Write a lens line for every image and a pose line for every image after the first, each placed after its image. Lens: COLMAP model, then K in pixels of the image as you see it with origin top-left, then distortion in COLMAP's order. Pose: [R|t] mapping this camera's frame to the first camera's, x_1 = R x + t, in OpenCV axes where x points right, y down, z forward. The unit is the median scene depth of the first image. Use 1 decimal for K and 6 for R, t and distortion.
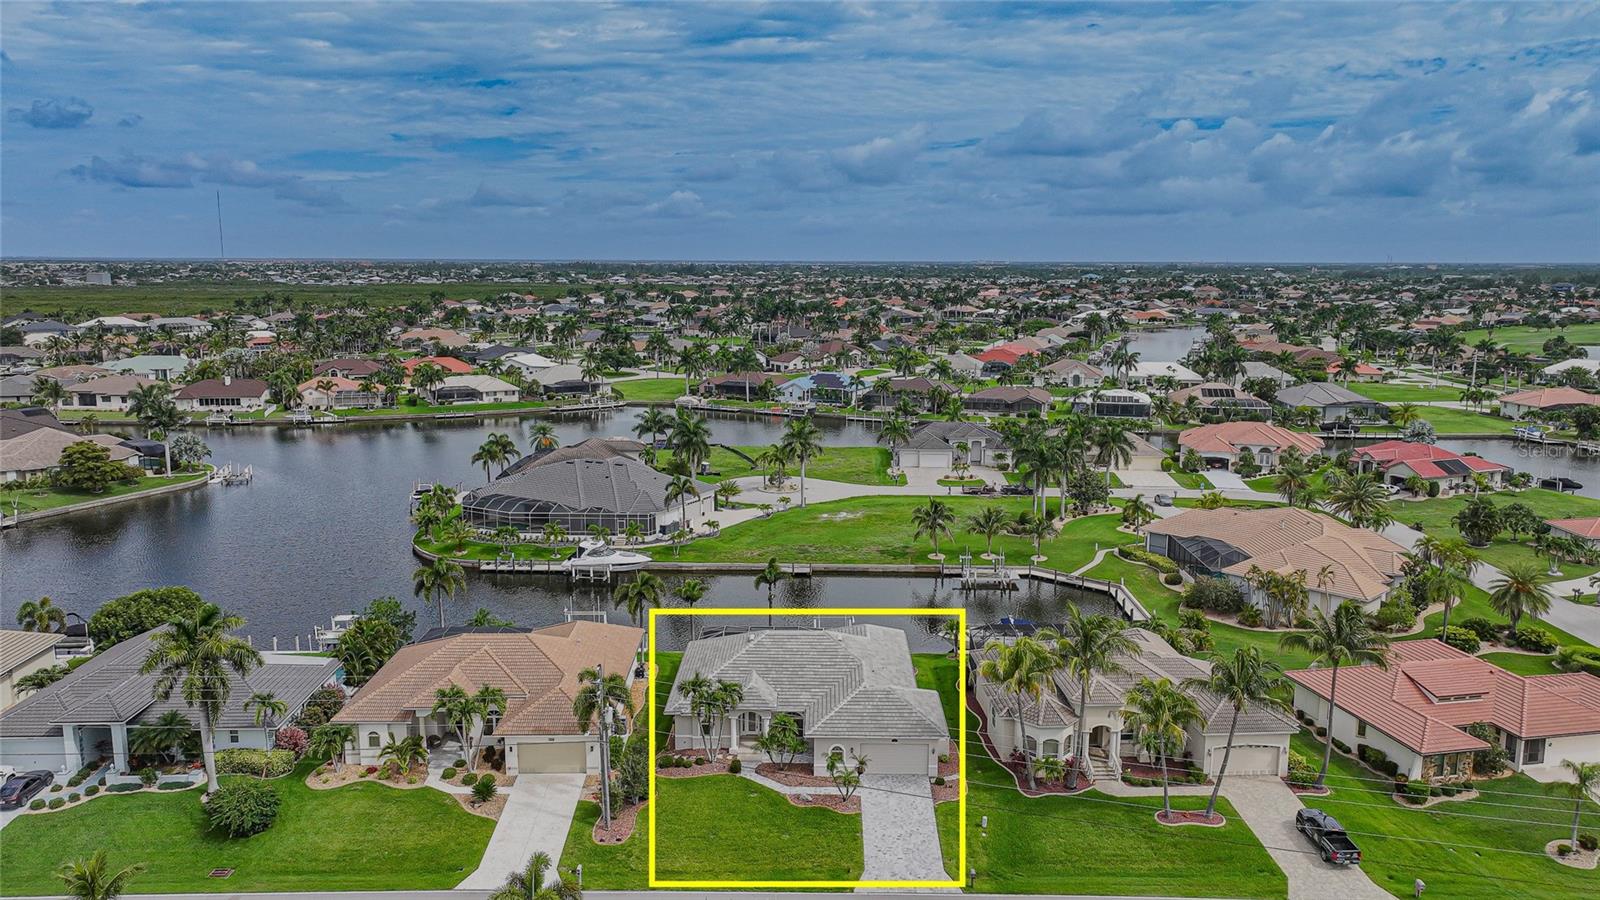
lens RADIAL K [[1122.4, 0, 806.3], [0, 1122.4, 448.1], [0, 0, 1]] dist [-0.003898, 0.022399]
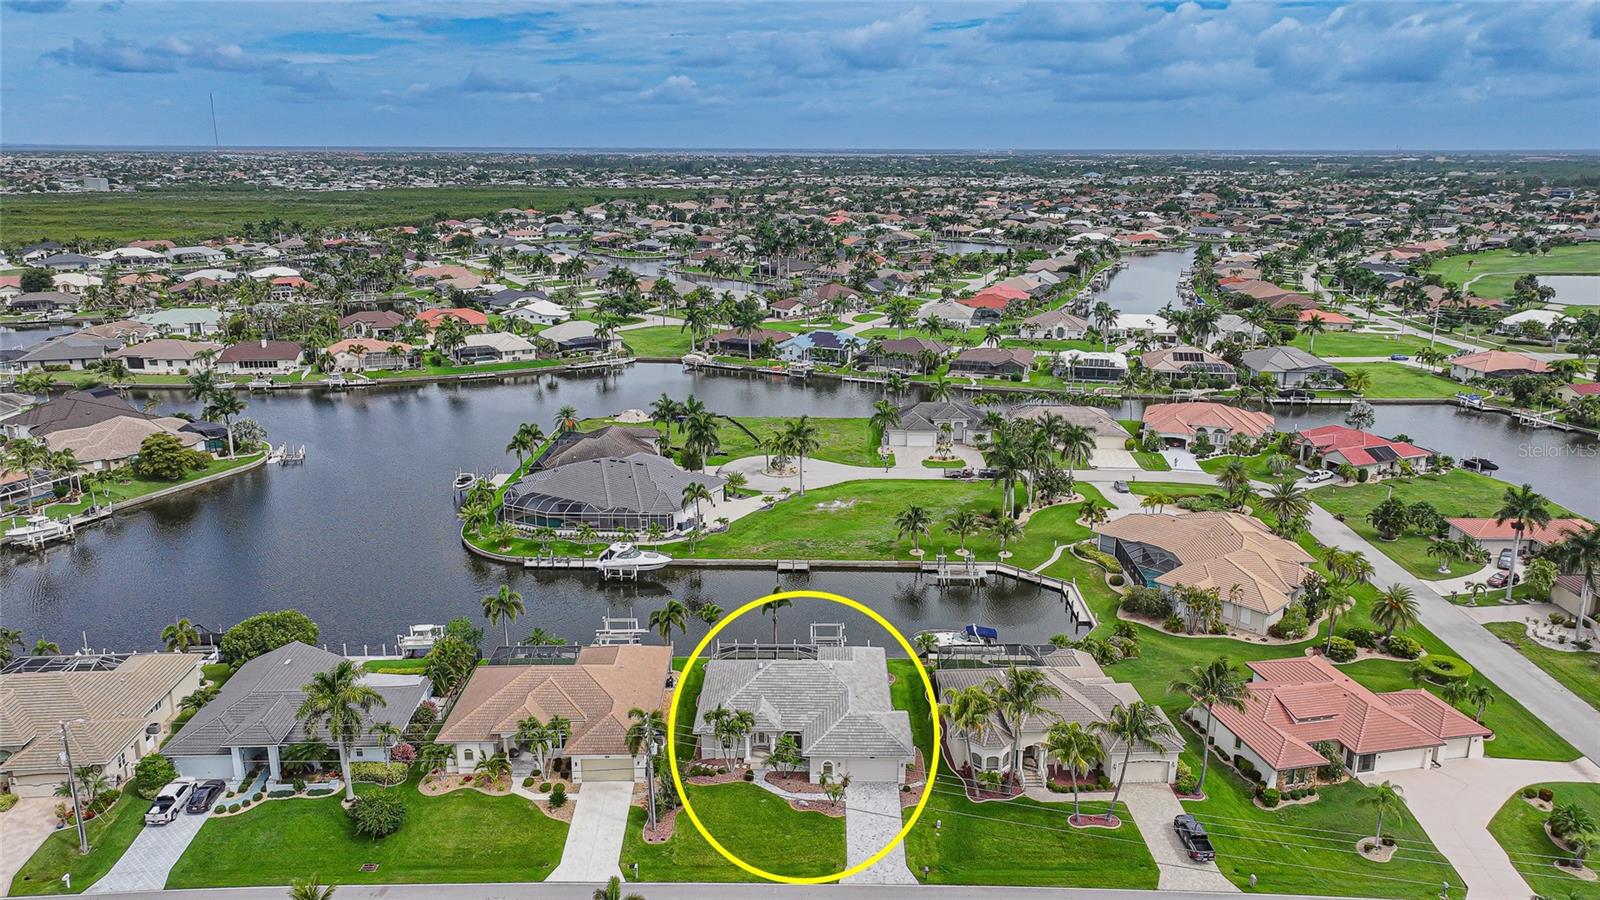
lens RADIAL K [[1122.4, 0, 806.3], [0, 1122.4, 448.1], [0, 0, 1]] dist [-0.003898, 0.022399]
pose [[1.000000, -0.000843, 0.000394, 0.001341], [0.000801, 0.995215, 0.097709, -0.118562], [-0.000475, -0.097709, 0.995215, -0.135960]]
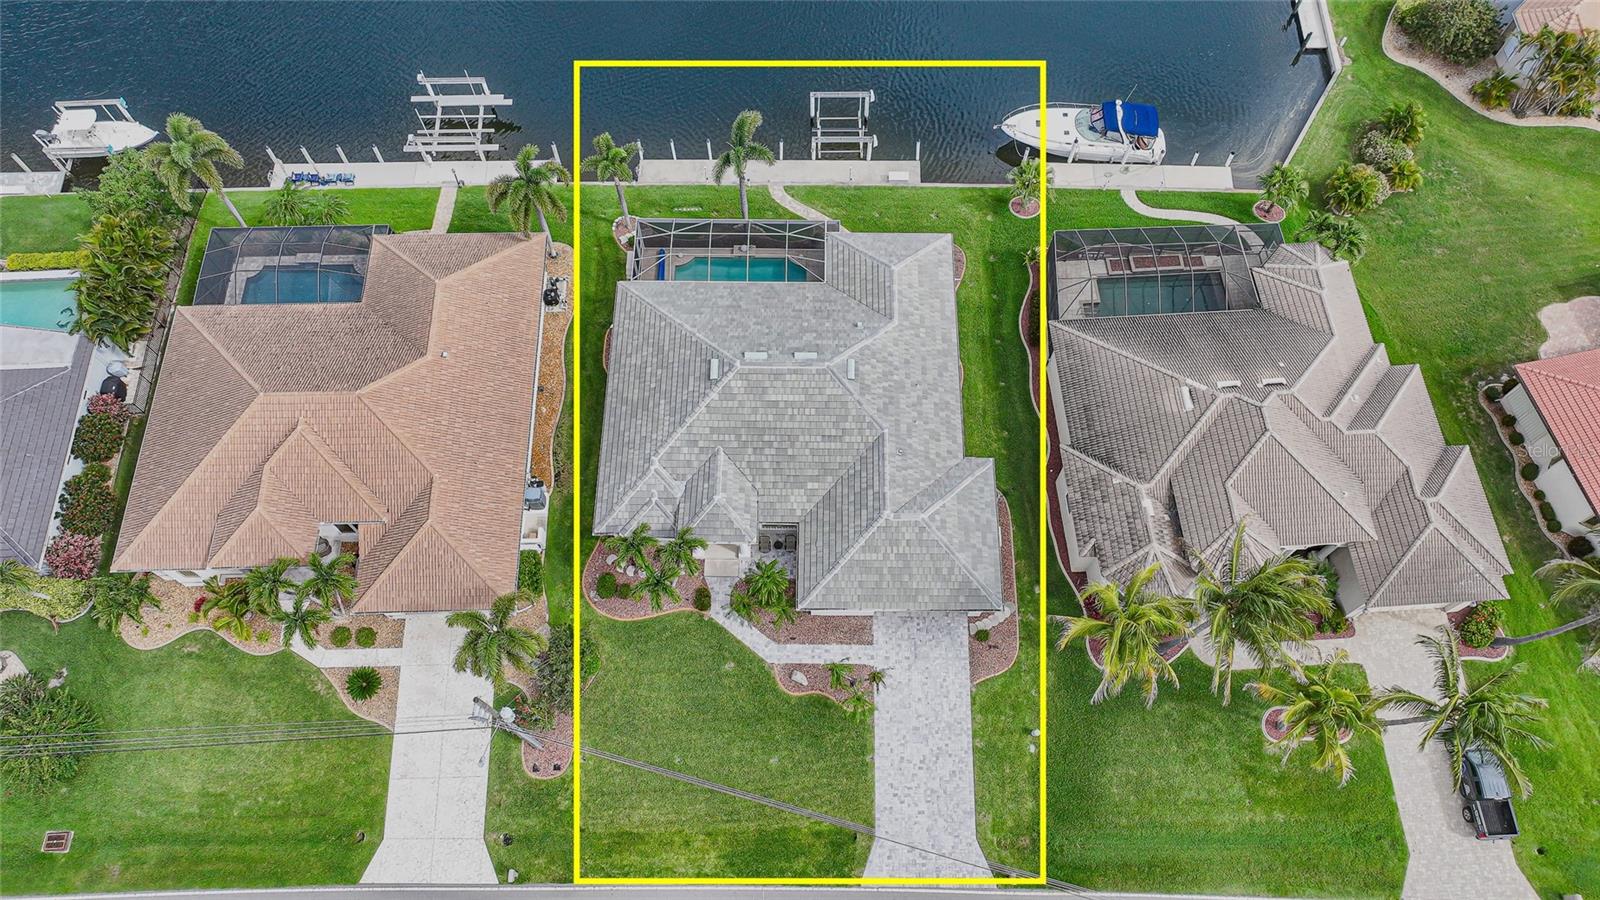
lens RADIAL K [[1122.4, 0, 806.3], [0, 1122.4, 448.1], [0, 0, 1]] dist [-0.003898, 0.022399]
pose [[0.999988, -0.004886, 0.000696, 0.002180], [0.002223, 0.571862, 0.820347, -0.199601], [-0.004407, -0.820335, 0.571866, 0.362022]]
